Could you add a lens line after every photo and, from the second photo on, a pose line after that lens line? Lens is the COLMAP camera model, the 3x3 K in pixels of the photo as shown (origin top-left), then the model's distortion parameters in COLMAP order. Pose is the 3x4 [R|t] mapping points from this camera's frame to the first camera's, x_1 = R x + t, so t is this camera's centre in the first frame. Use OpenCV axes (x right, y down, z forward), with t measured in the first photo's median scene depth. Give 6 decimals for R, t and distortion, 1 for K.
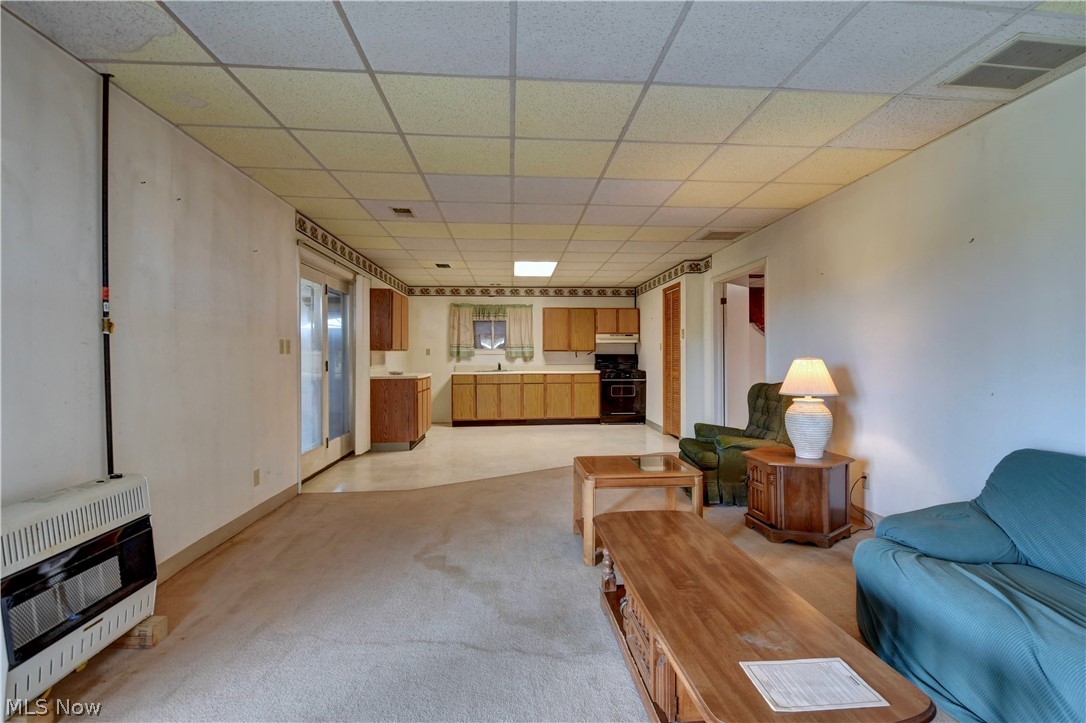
lens RADIAL K [[489.4, 0, 548.8], [0, 489.4, 358.7], [0, 0, 1]] dist [-0.009849, -0.001075]
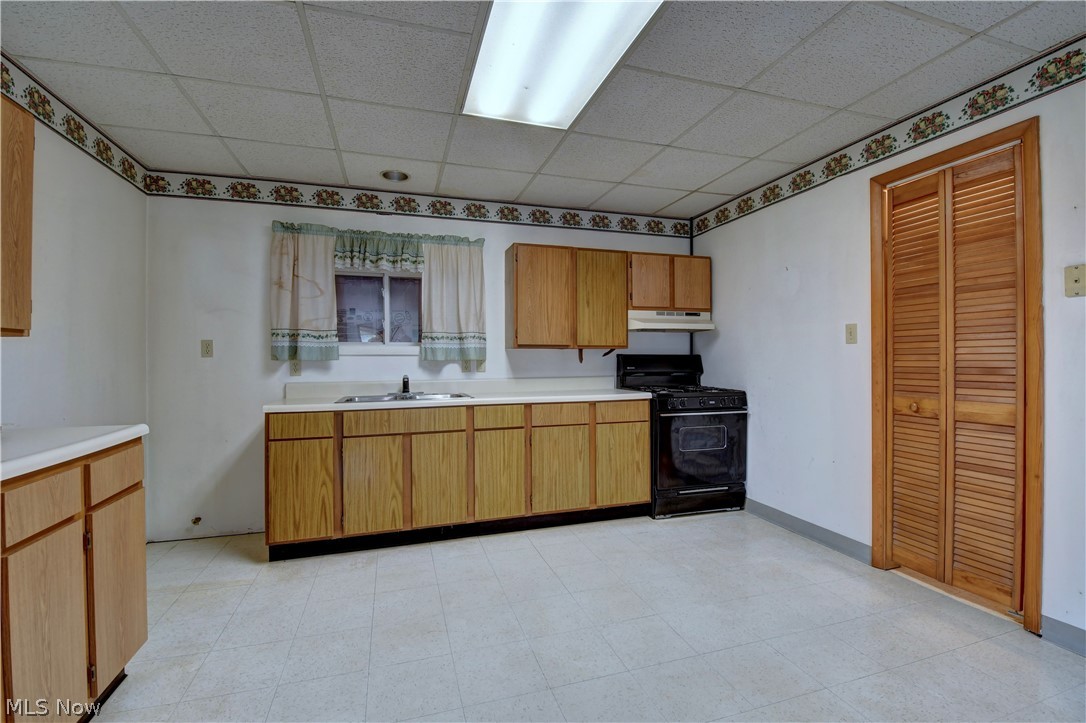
lens RADIAL K [[489.4, 0, 549.1], [0, 489.4, 358.6], [0, 0, 1]] dist [-0.009849, -0.001075]
pose [[0.971999, -0.001472, 0.234982, -0.079495], [0.003776, 0.999949, -0.009357, -0.001351], [-0.234956, 0.009982, 0.971955, 0.575371]]
